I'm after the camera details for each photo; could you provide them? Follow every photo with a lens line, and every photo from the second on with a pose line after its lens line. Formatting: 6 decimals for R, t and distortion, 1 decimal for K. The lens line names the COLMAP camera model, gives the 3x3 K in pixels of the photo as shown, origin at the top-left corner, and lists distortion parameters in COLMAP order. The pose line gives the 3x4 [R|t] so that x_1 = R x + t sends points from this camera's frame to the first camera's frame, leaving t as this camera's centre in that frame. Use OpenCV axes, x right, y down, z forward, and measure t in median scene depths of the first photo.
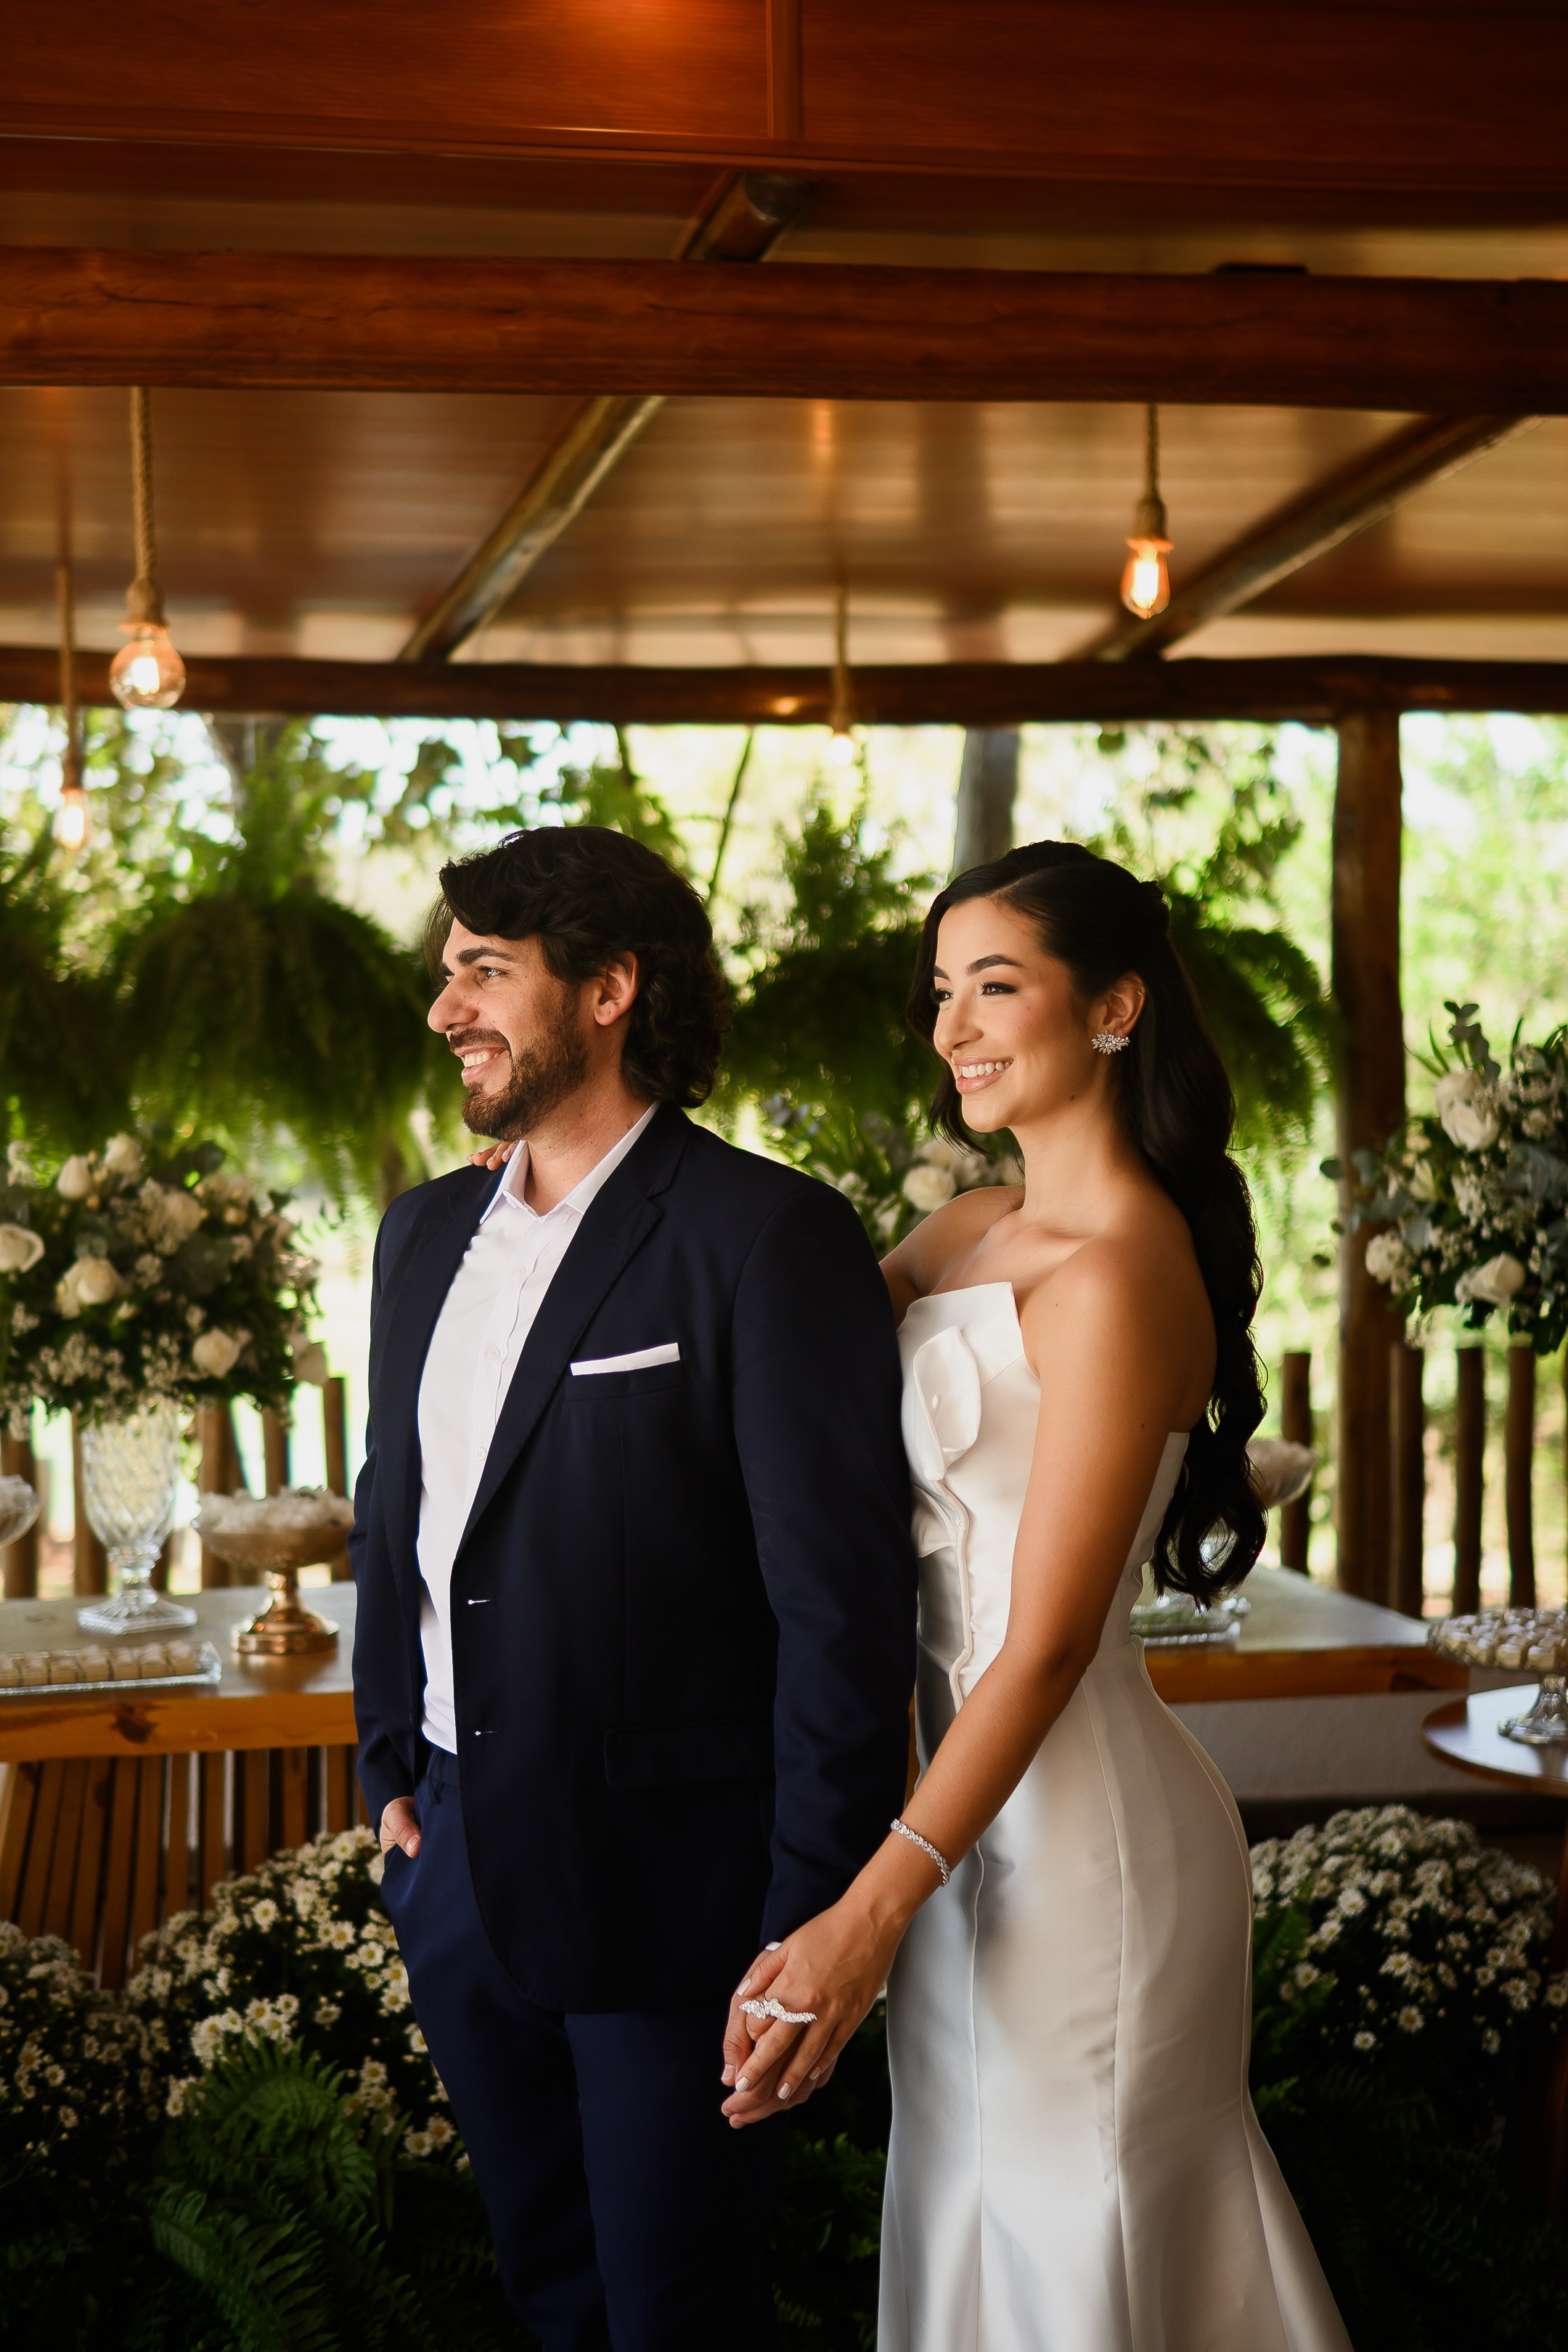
lens RADIAL K [[3308.1, 0, 843.7], [0, 3308.1, 1147.1], [0, 0, 1]] dist [0.122098, 0.000000]
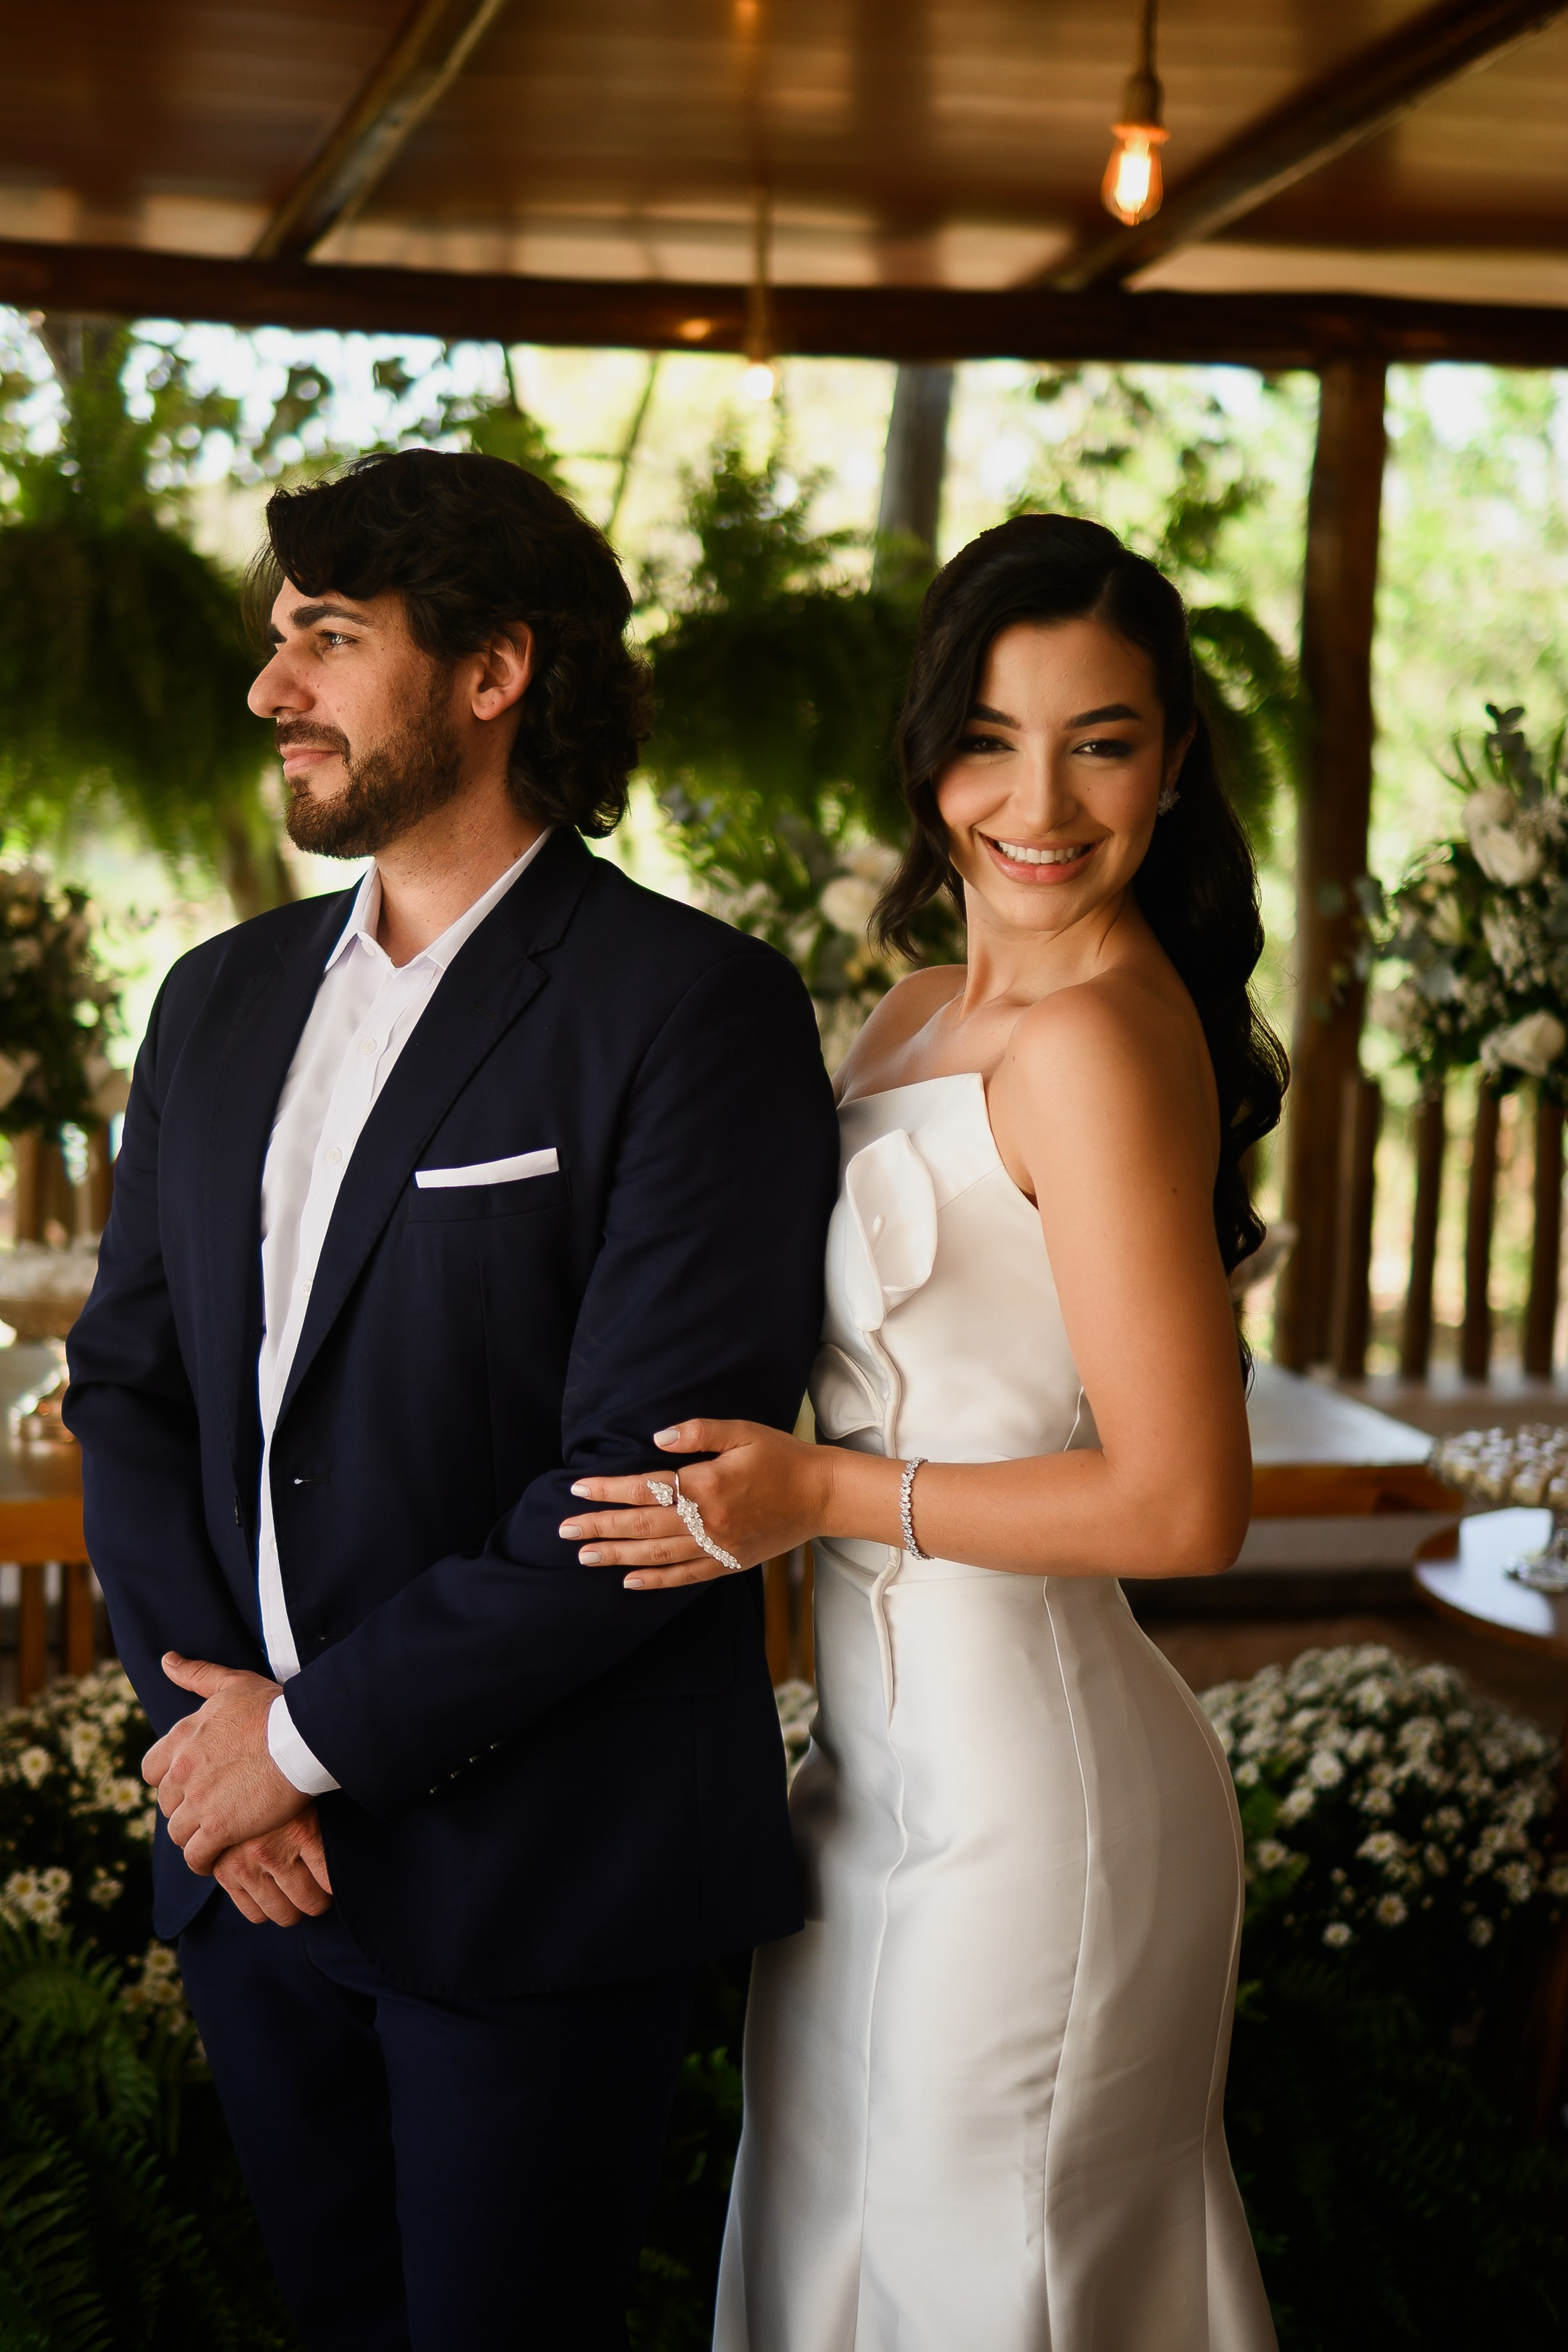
lens RADIAL K [[3308.1, 0, 773.6], [0, 3308.1, 1172.1], [0, 0, 1]] dist [0.122098, 0.000000]
pose [[0.999390, 0.030958, 0.016166, -0.006443], [-0.032506, 0.993793, 0.106393, -0.009941], [-0.012772, -0.106853, 0.994193, 0.162729]]
